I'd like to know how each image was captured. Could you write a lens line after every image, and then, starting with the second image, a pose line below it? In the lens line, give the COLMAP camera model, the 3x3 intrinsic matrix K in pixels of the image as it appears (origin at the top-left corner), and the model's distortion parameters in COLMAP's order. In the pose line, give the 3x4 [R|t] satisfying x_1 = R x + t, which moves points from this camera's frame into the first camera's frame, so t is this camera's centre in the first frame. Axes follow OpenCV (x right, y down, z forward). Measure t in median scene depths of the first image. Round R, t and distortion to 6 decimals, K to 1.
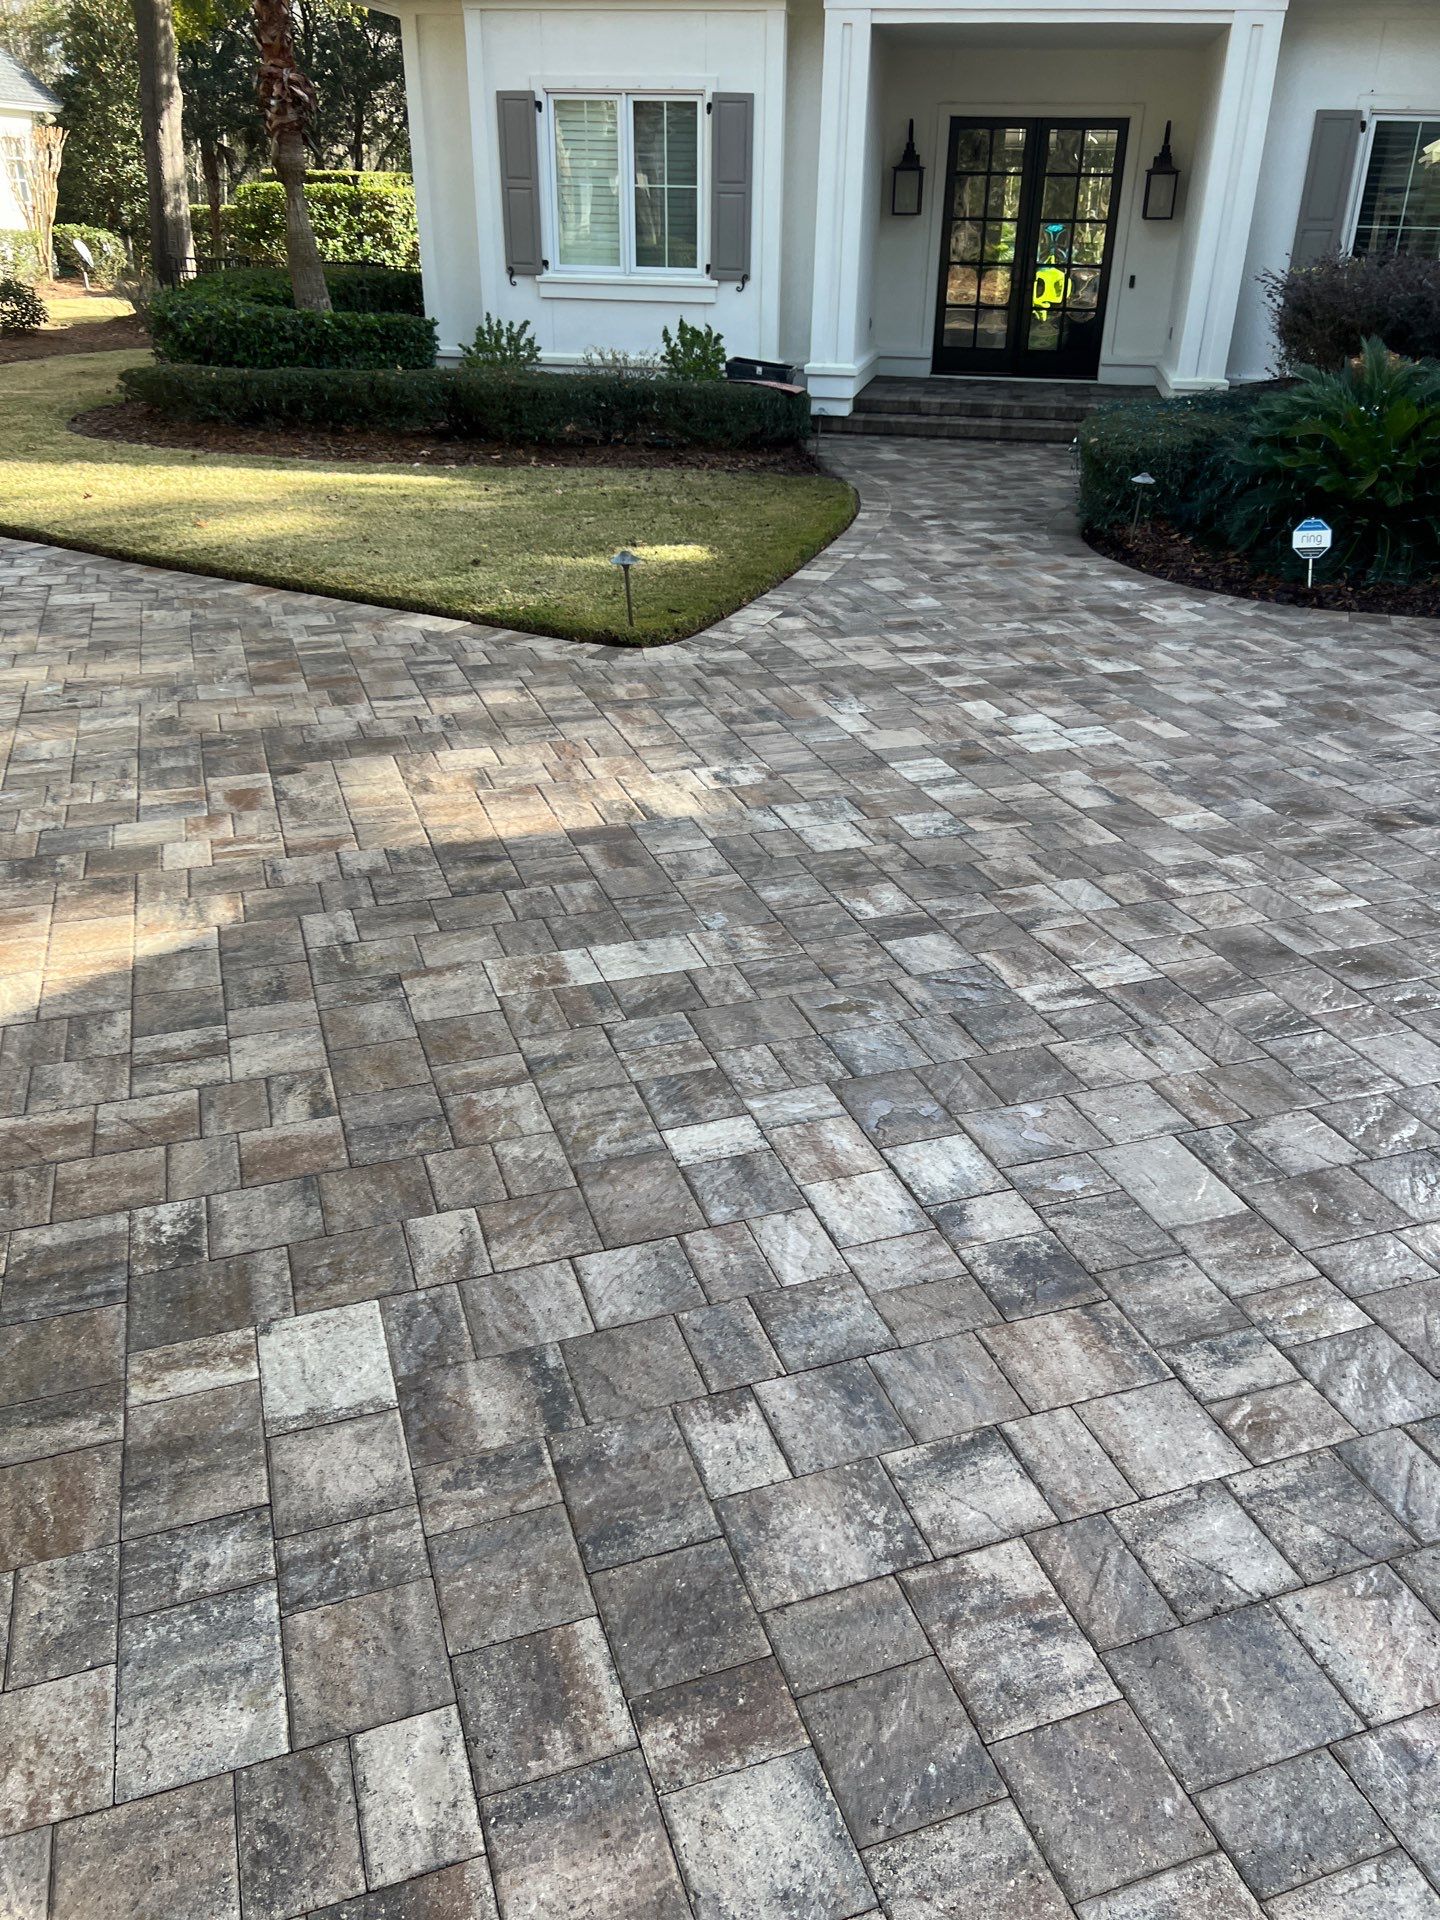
lens RADIAL K [[1502.7, 0, 720.0], [0, 1502.7, 960.0], [0, 0, 1]] dist [0.044108, -0.063144]
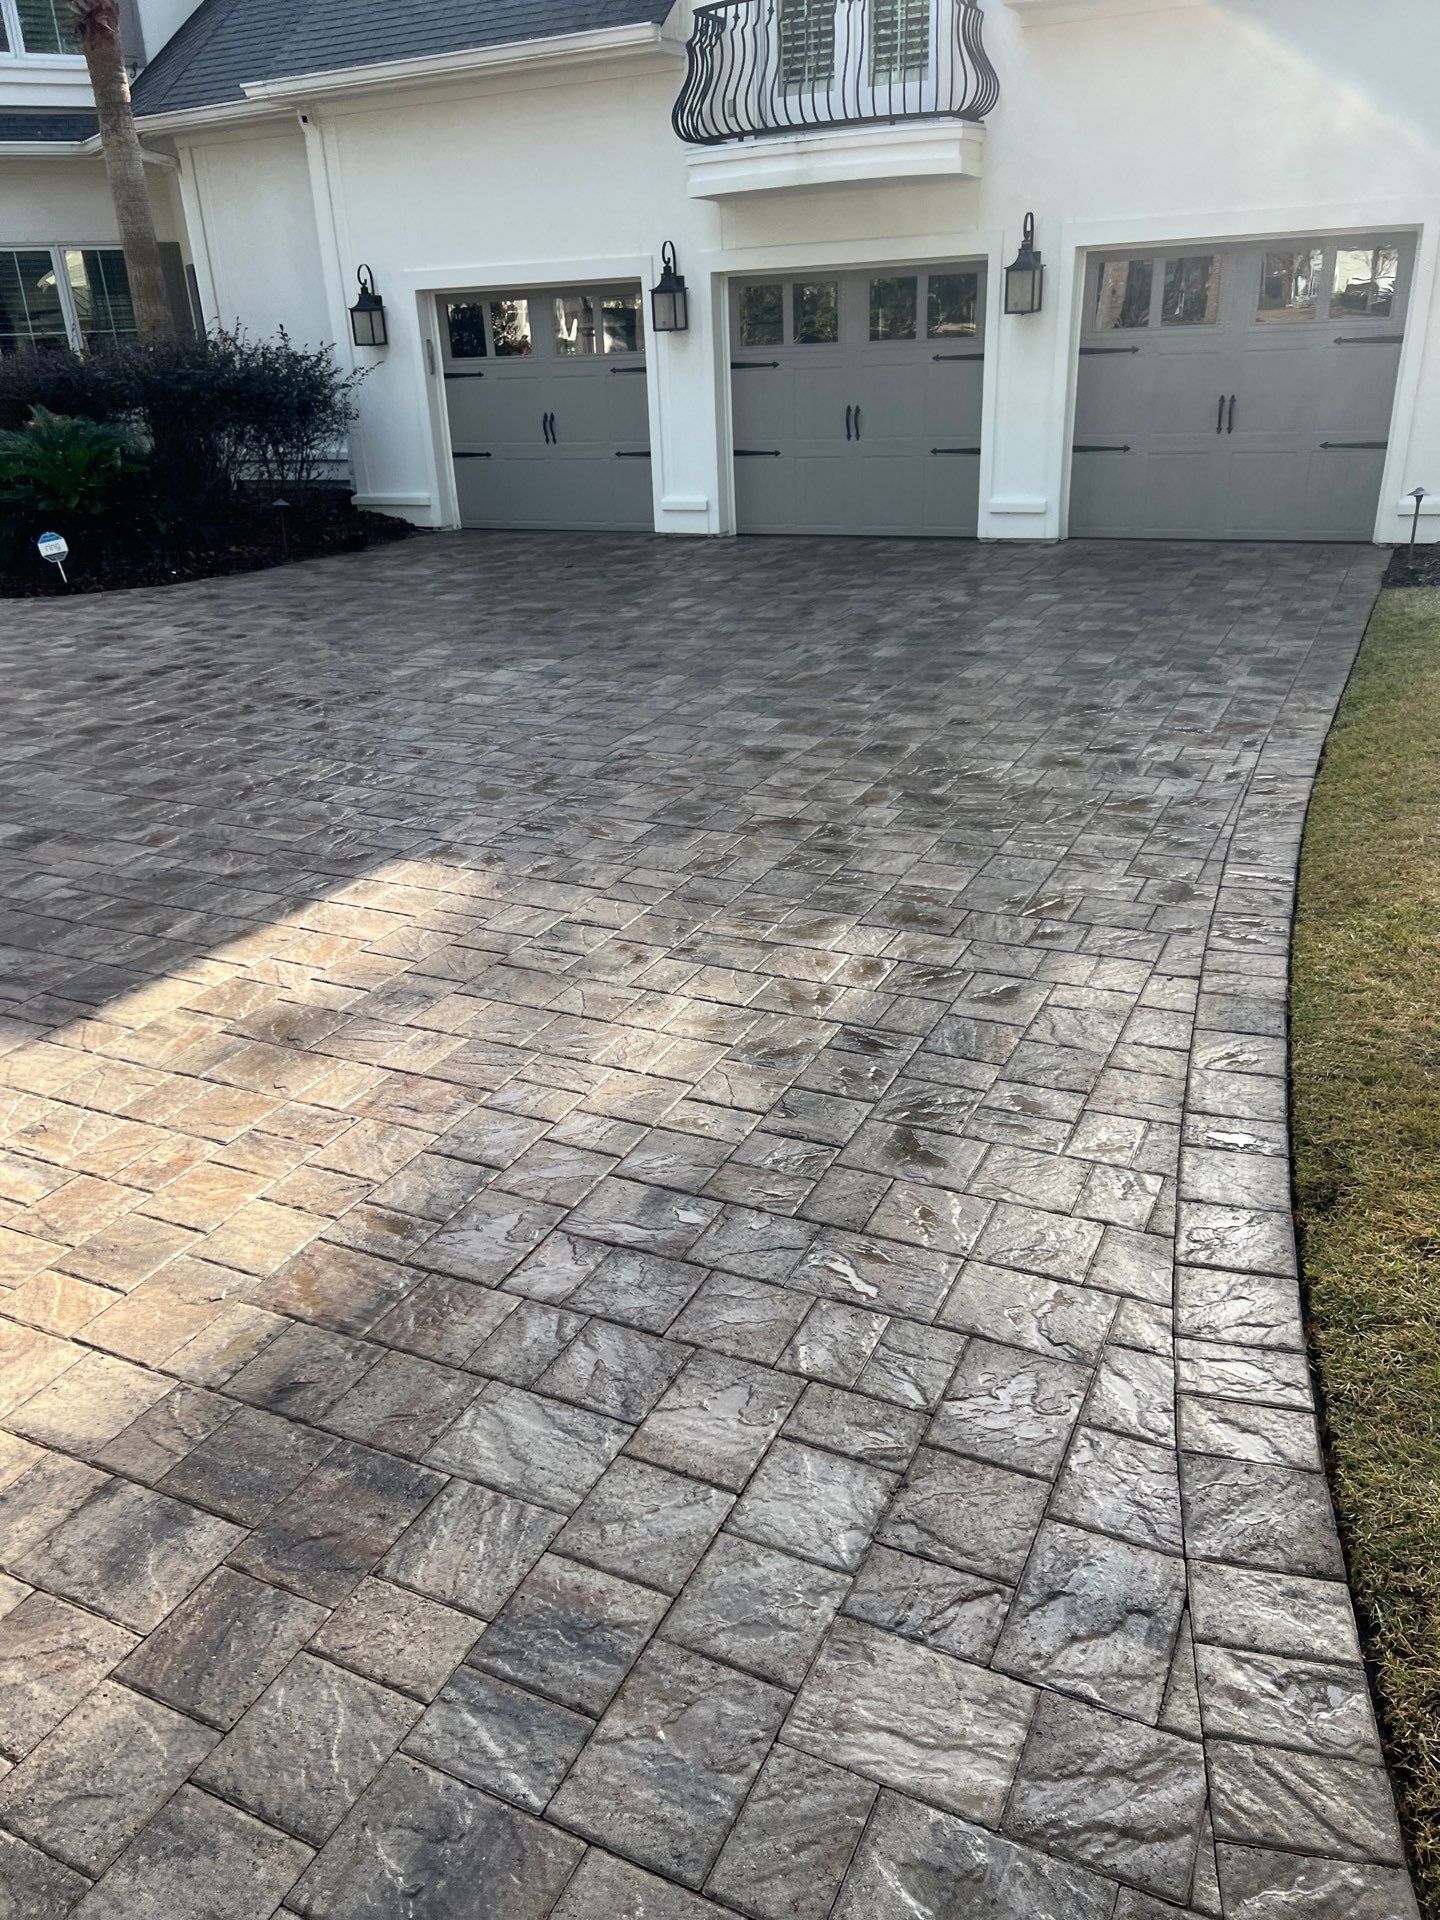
lens RADIAL K [[1429.1, 0, 714.5], [0, 1429.1, 991.4], [0, 0, 1]] dist [0.039959, -0.048478]
pose [[0.707858, -0.343352, 0.617289, -0.156422], [0.361882, 0.926788, 0.100526, 0.215386], [-0.606612, 0.152228, 0.780287, -0.392680]]
